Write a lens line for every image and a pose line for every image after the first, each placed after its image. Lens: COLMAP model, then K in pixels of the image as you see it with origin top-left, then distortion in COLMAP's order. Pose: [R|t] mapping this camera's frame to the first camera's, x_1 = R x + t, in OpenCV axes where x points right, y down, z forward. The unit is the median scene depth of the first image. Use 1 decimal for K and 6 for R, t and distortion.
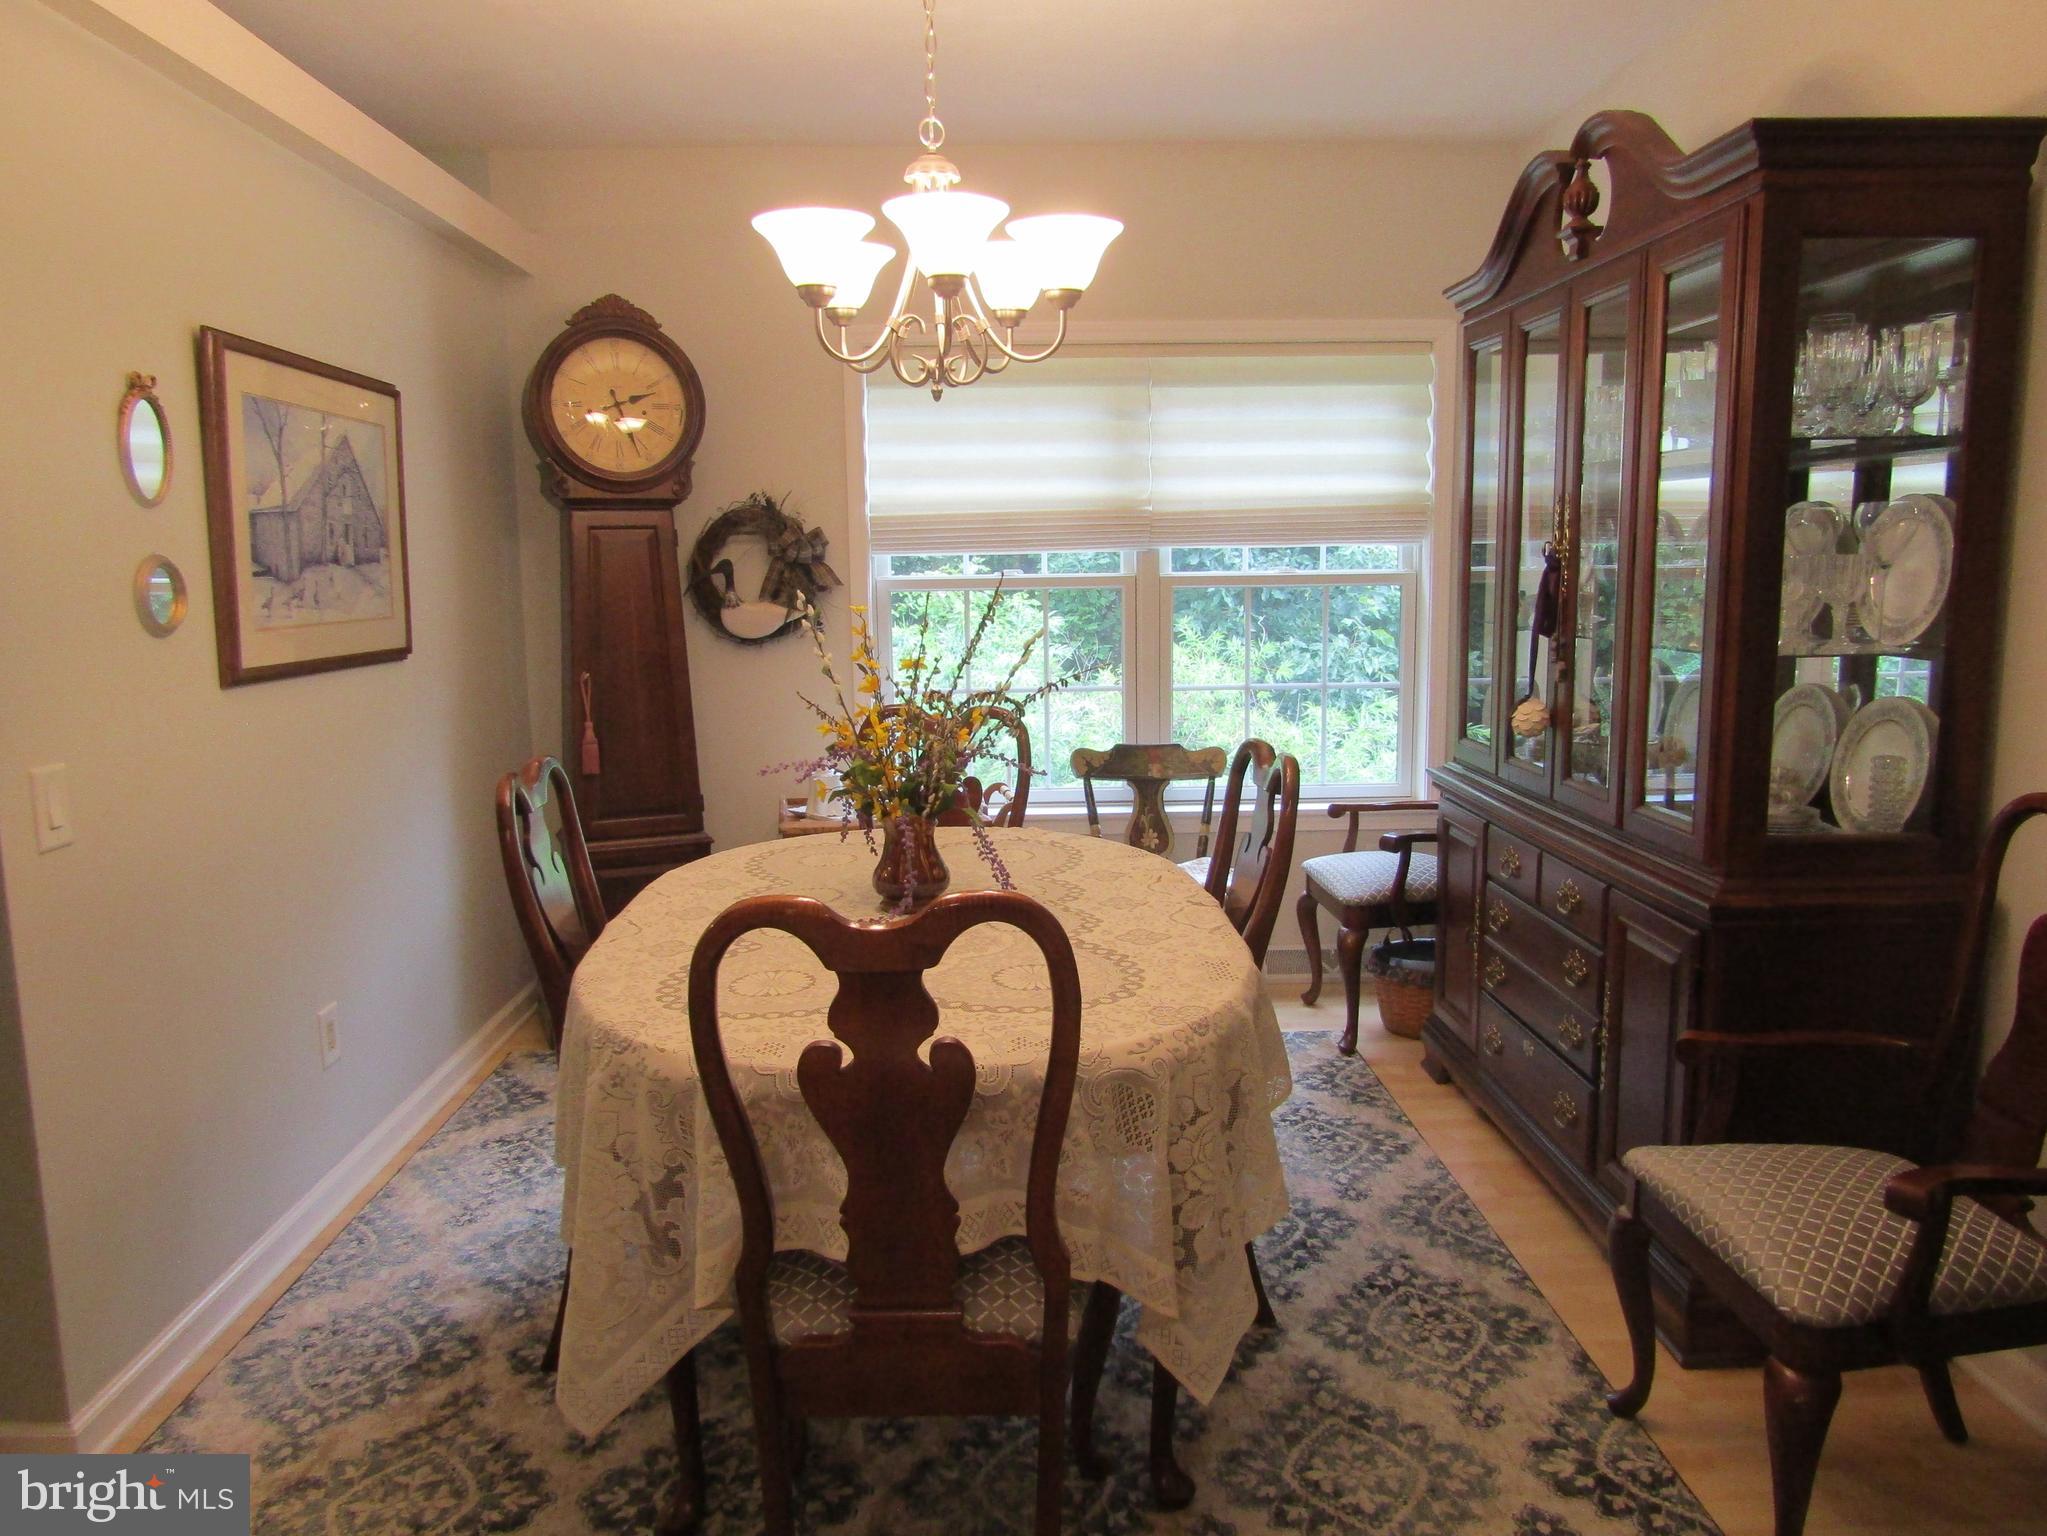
lens RADIAL K [[1452.6, 0, 1023.5], [0, 1452.6, 768.0], [0, 0, 1]] dist [0.000893, 0.006879]
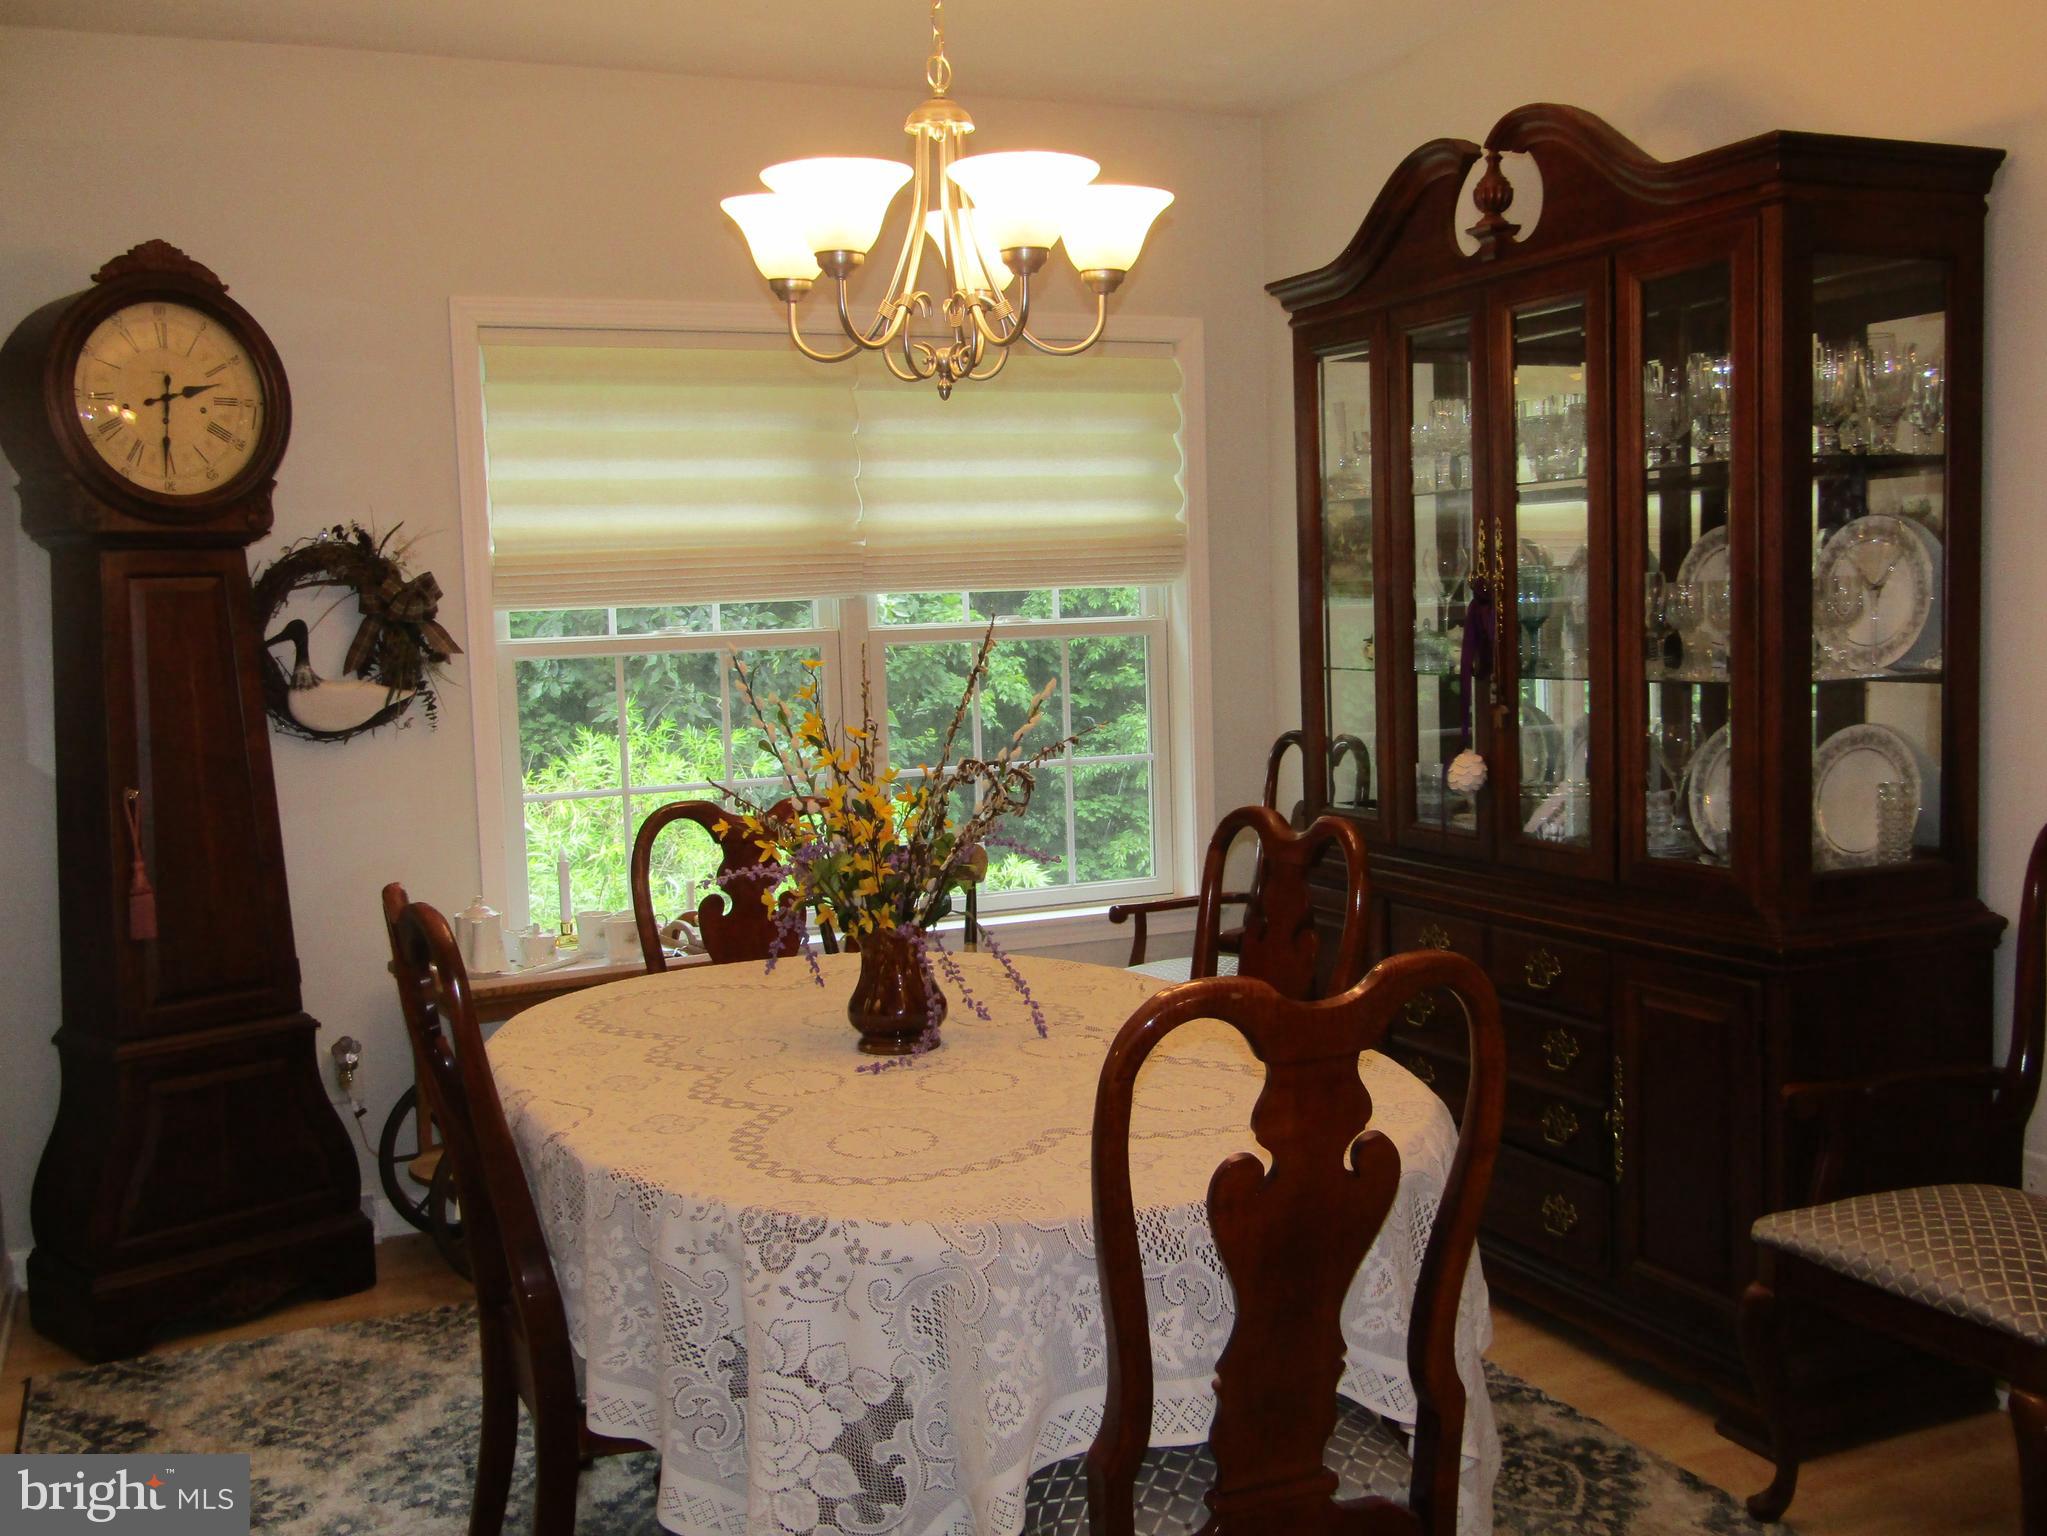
lens RADIAL K [[1998.2, 0, 1023.5], [0, 1998.2, 768.0], [0, 0, 1]] dist [-0.005427, 0.020639]
pose [[0.927241, -0.048174, 0.371354, -0.263692], [0.074760, 0.995541, -0.057523, 0.009398], [-0.366927, 0.081100, 0.926708, -0.011329]]
